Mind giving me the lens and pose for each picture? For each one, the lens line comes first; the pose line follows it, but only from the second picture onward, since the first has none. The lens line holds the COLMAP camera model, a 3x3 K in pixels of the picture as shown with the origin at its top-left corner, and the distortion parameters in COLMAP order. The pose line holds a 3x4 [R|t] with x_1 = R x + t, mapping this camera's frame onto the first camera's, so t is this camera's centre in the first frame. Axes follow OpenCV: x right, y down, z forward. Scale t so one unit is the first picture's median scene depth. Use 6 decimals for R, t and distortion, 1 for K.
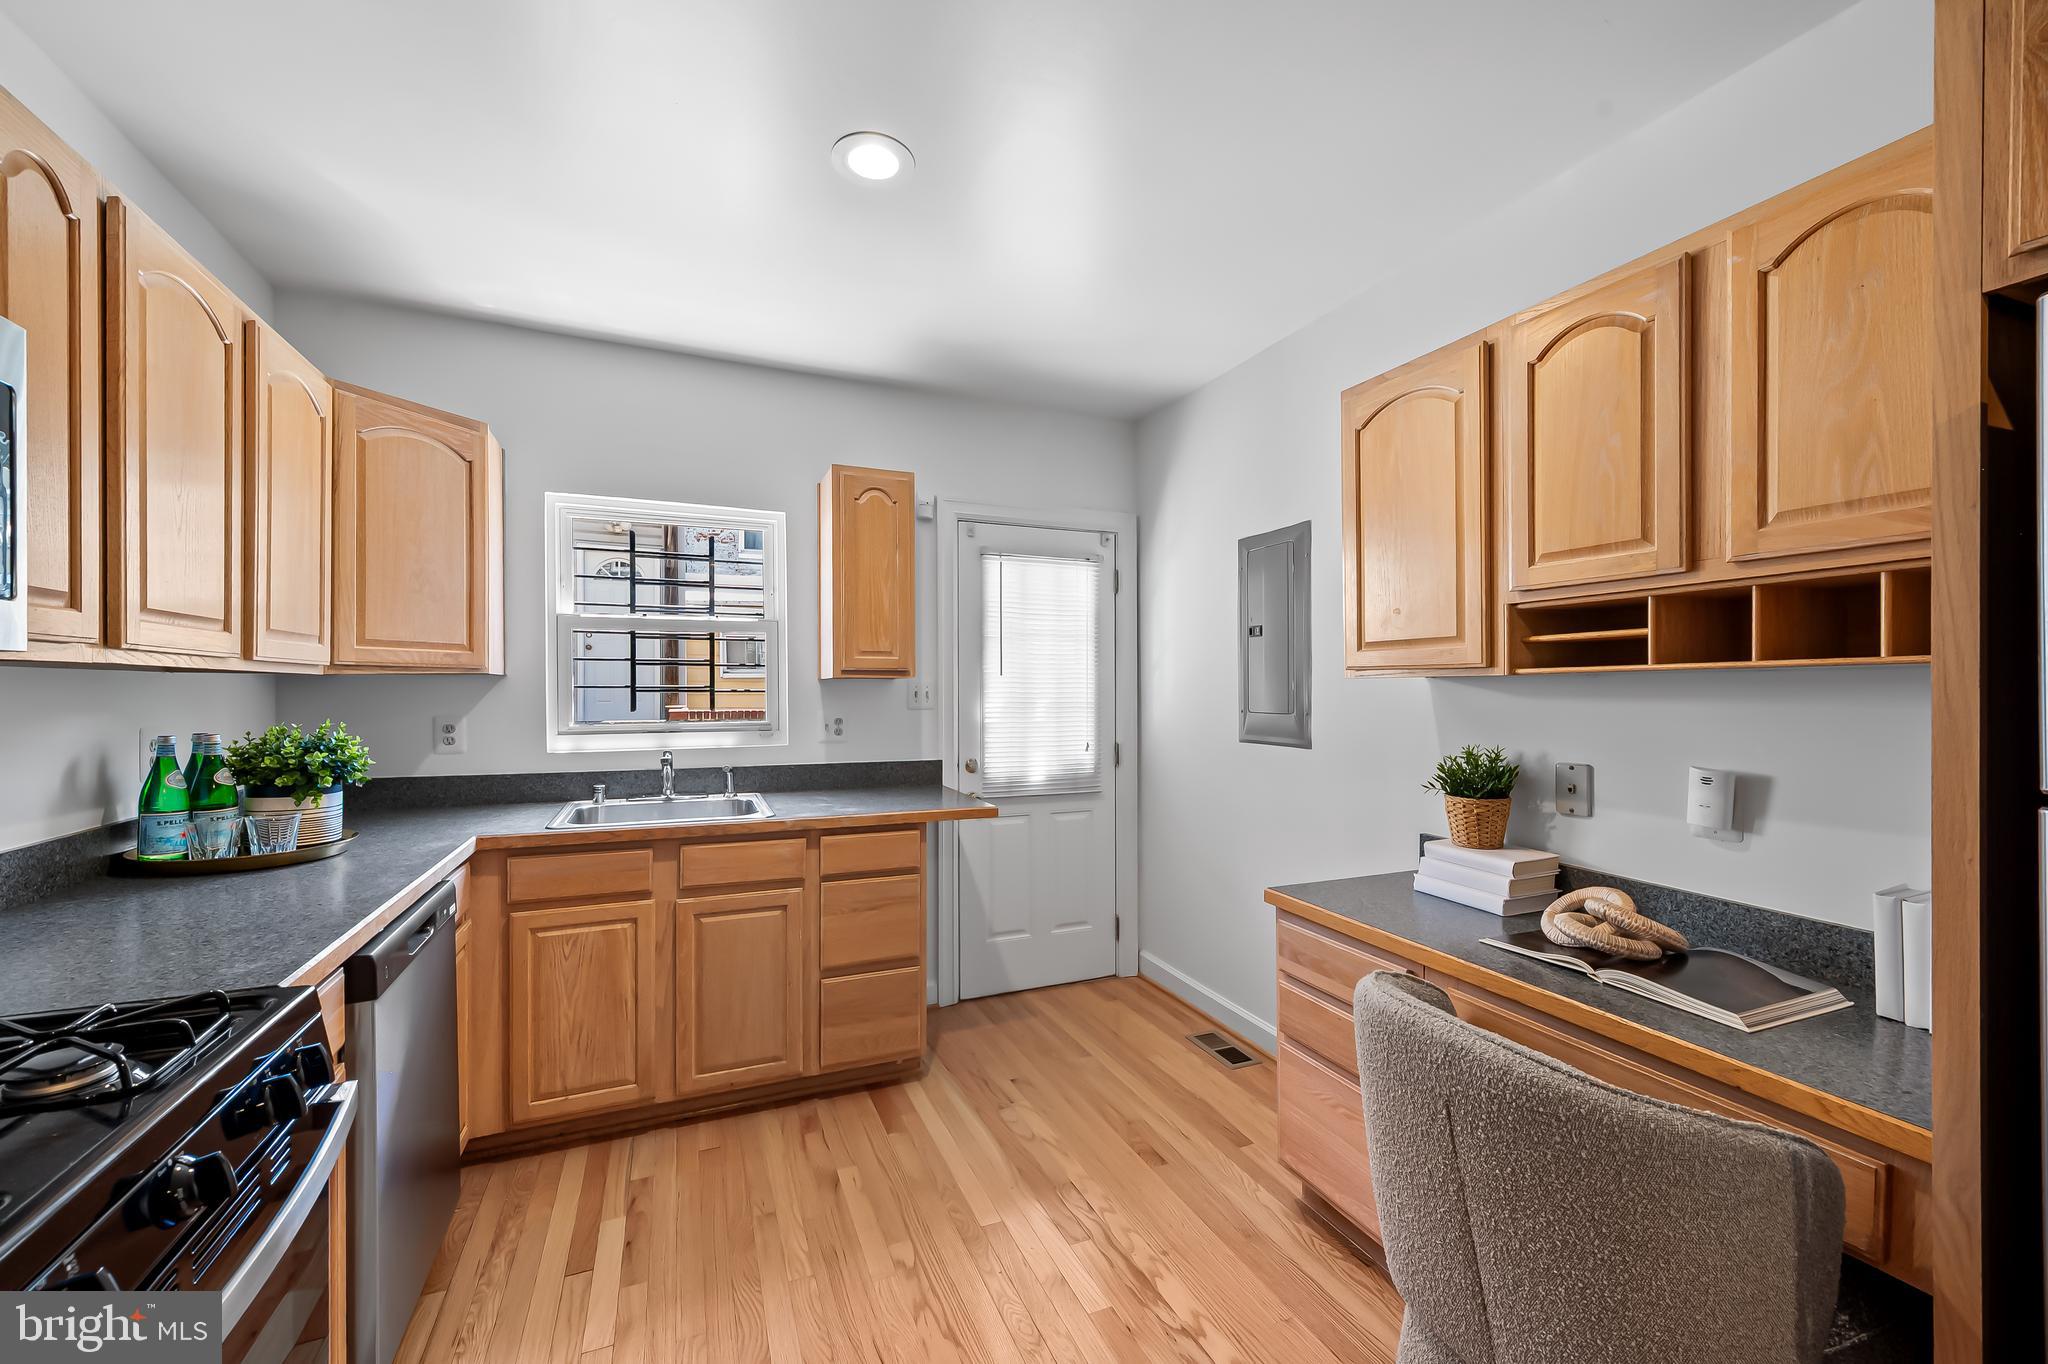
lens RADIAL K [[822.6, 0, 1027.7], [0, 822.6, 693.3], [0, 0, 1]] dist [0.008002, -0.001637]
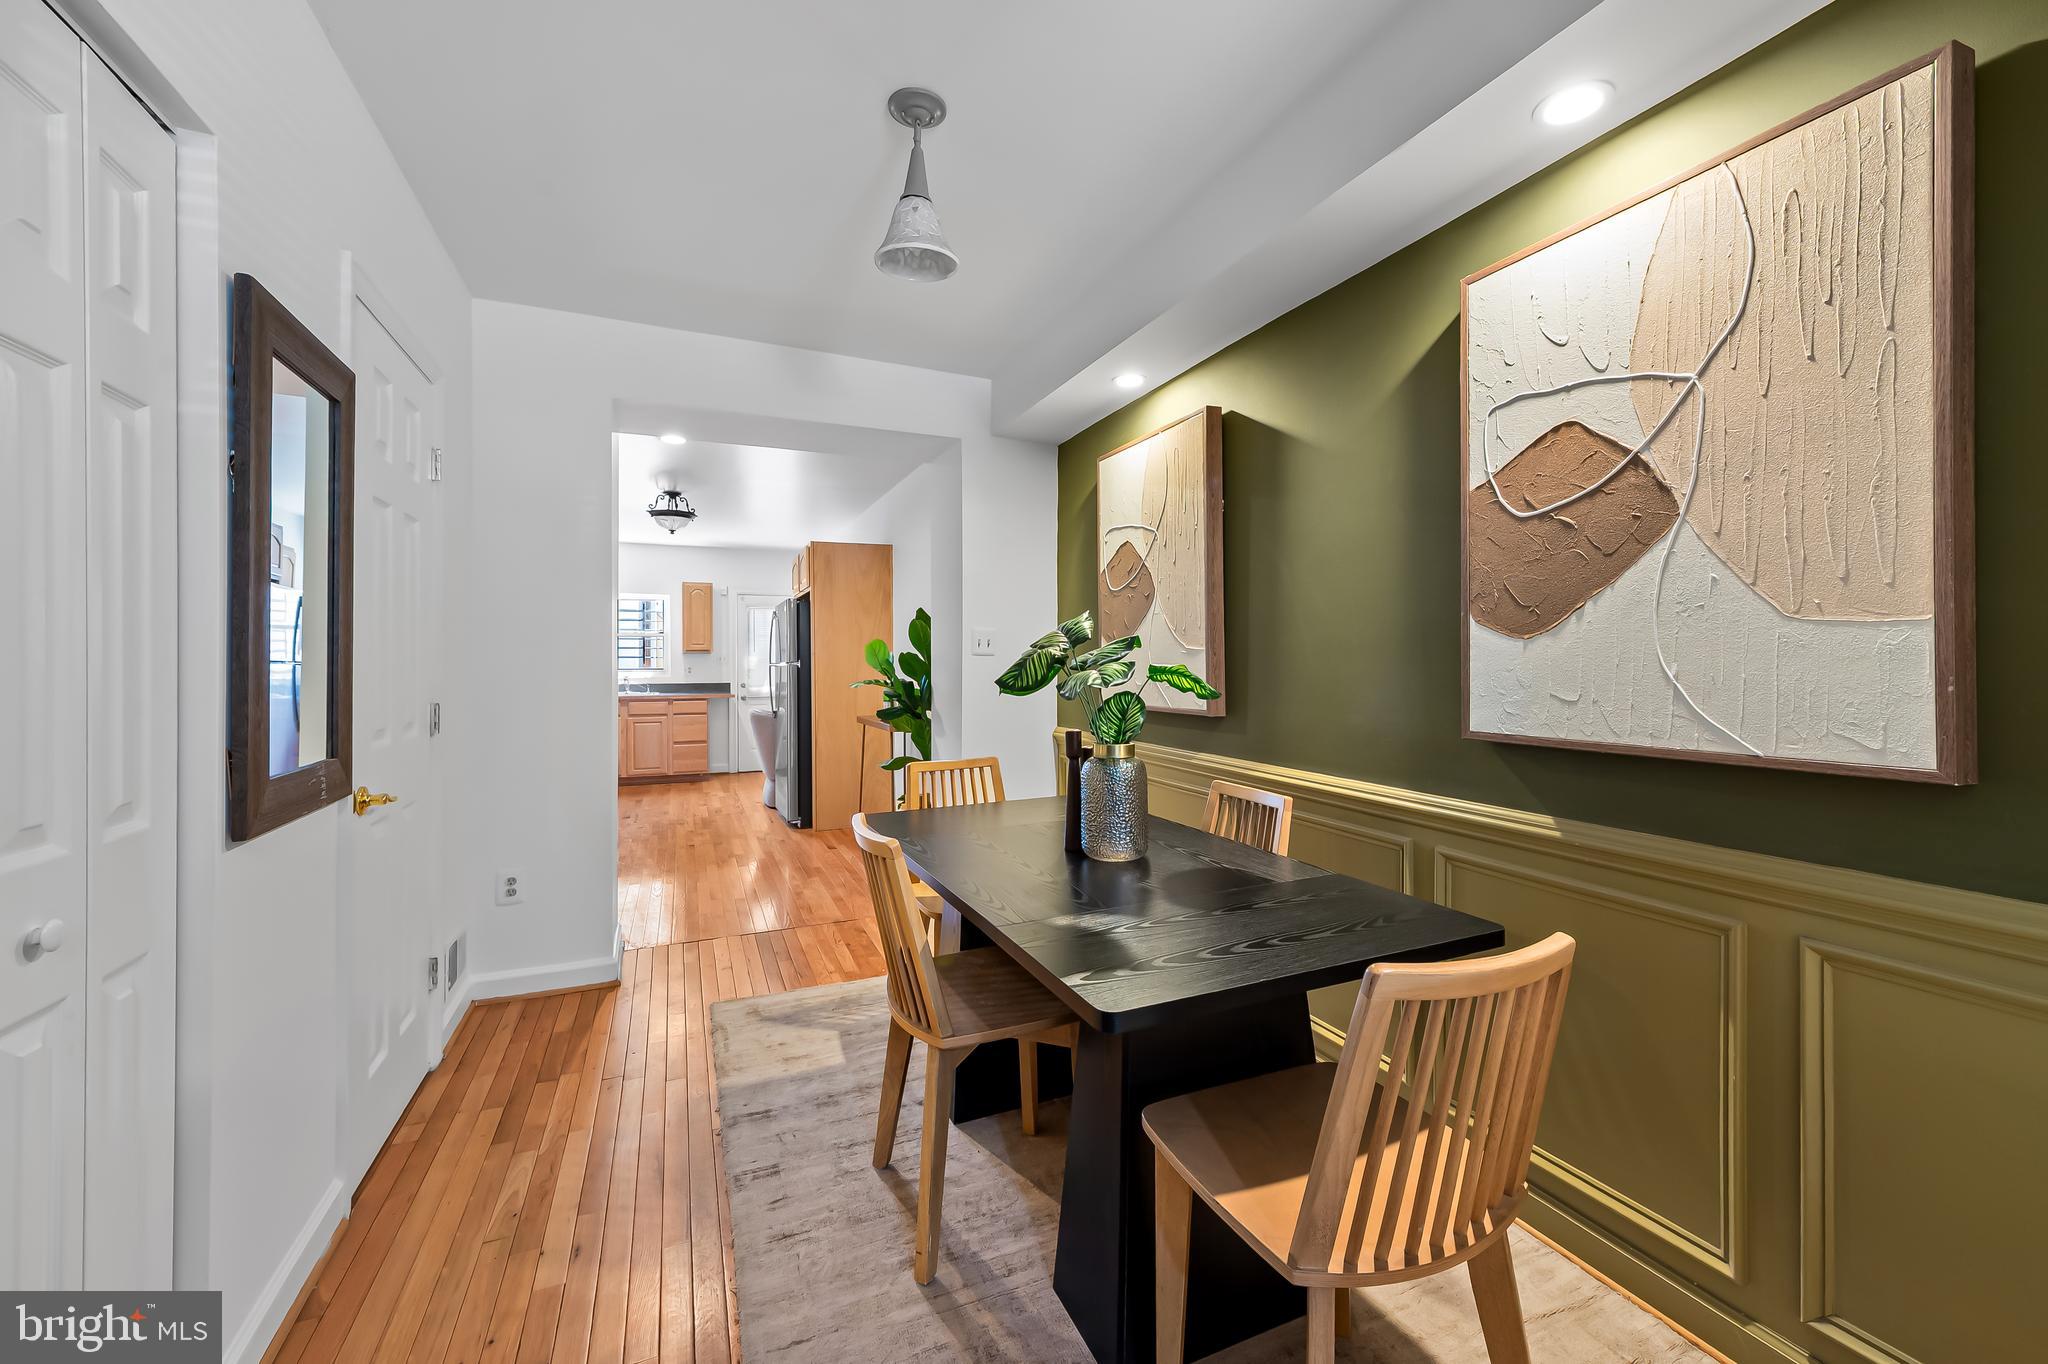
lens RADIAL K [[822.6, 0, 1053.8], [0, 822.6, 661.2], [0, 0, 1]] dist [0.008002, -0.001637]
pose [[0.999680, -0.007155, 0.024247, 1.336149], [0.007446, 0.999901, -0.011937, 0.073853], [-0.024159, 0.012114, 0.999635, -2.613975]]
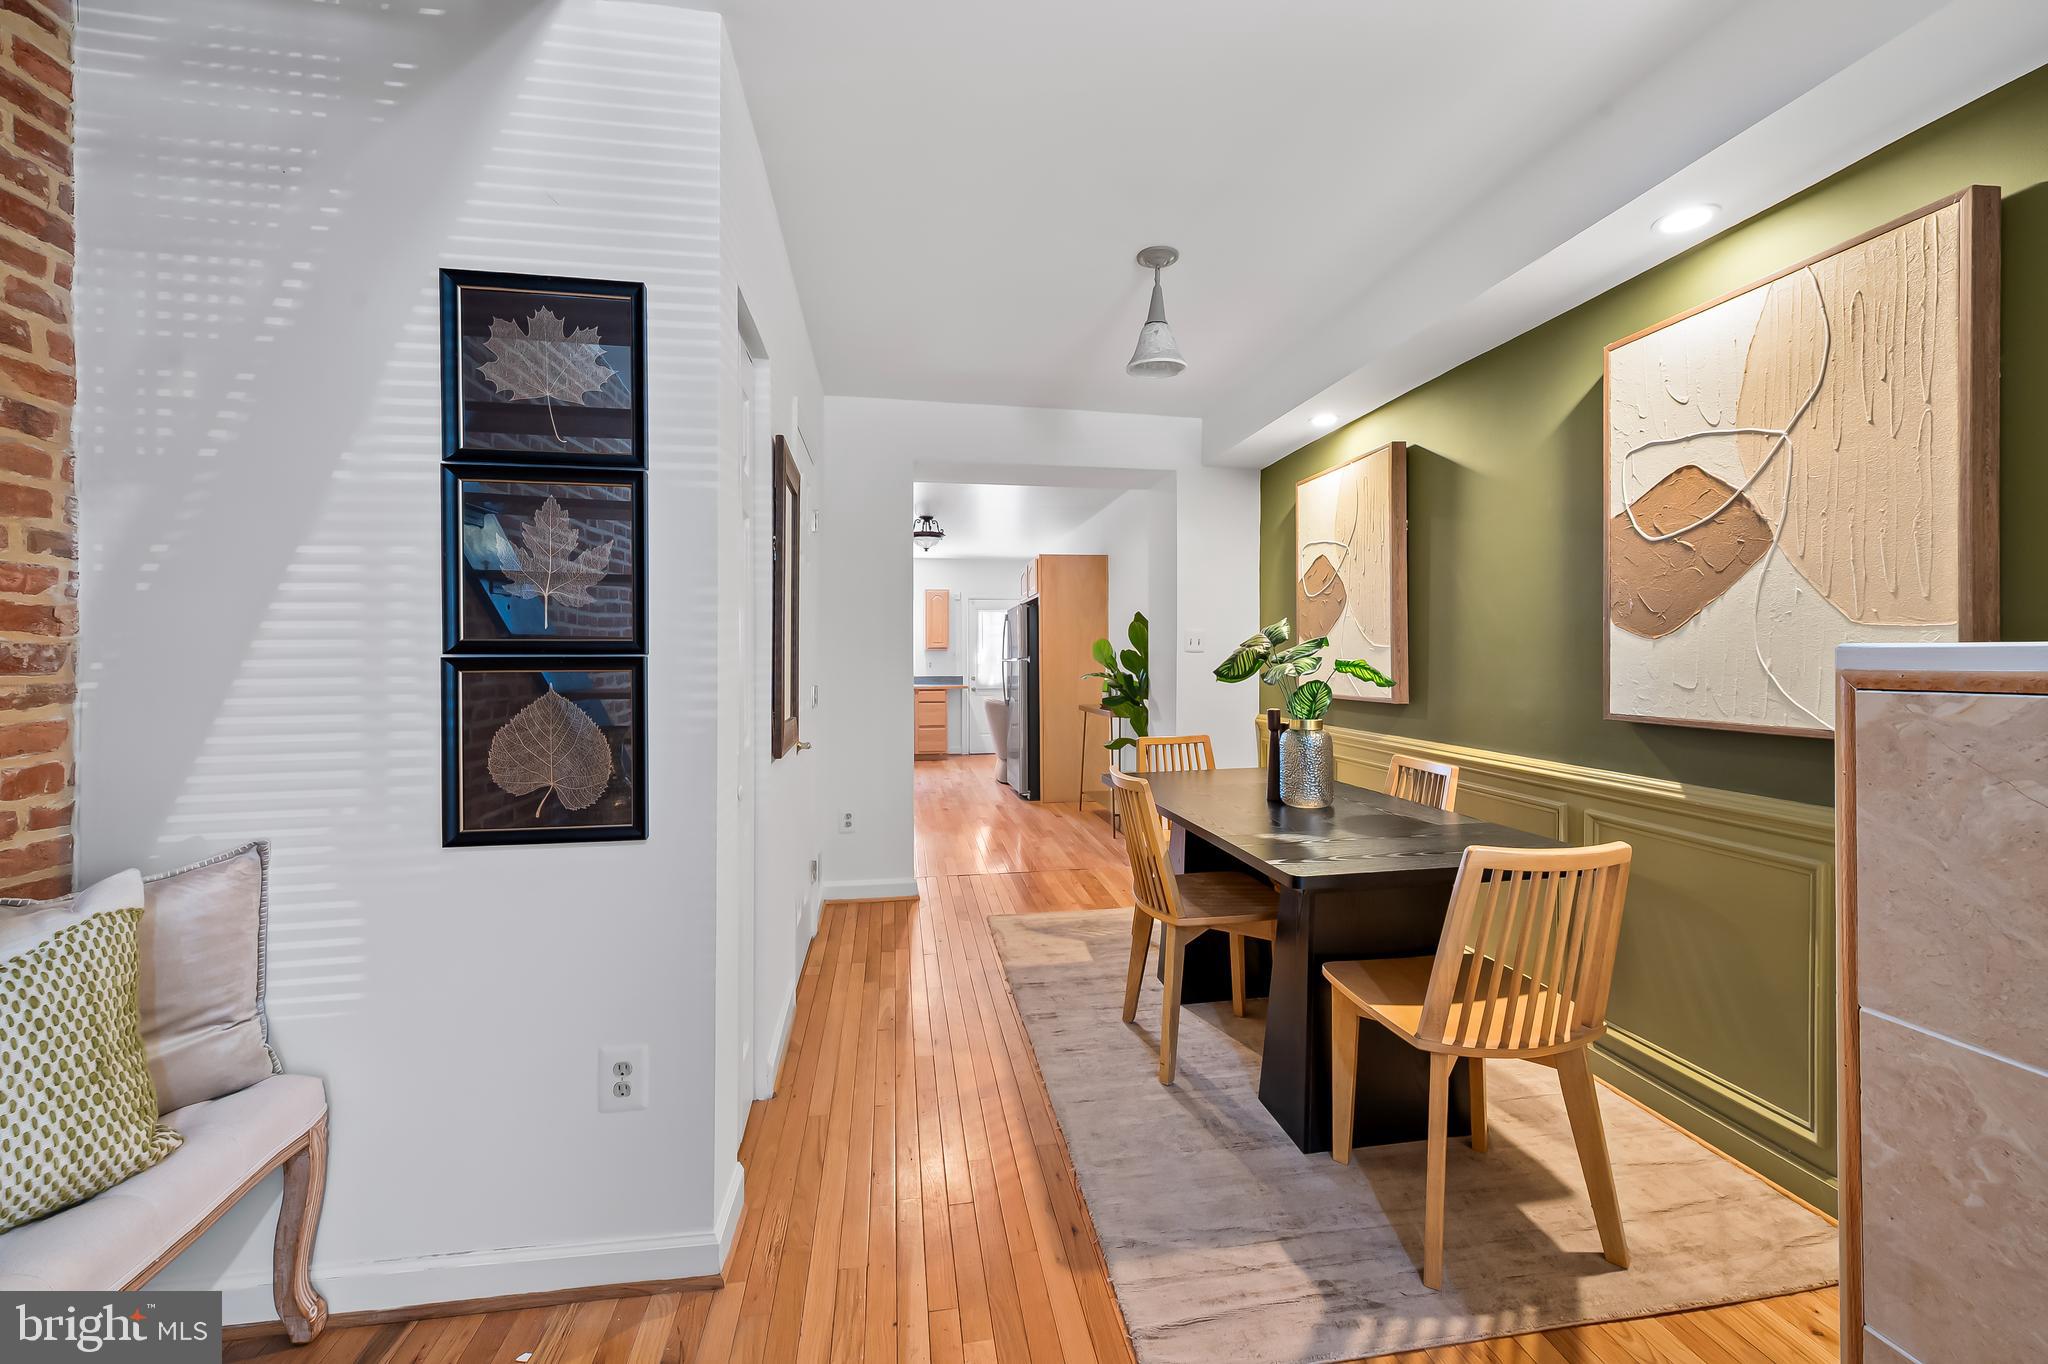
lens RADIAL K [[822.6, 0, 1029.5], [0, 822.6, 655.1], [0, 0, 1]] dist [0.008002, -0.001637]
pose [[0.970573, -0.005361, -0.240746, 1.323728], [0.001323, 0.999856, -0.016934, 0.080341], [0.240802, 0.016117, 0.970440, -2.924611]]
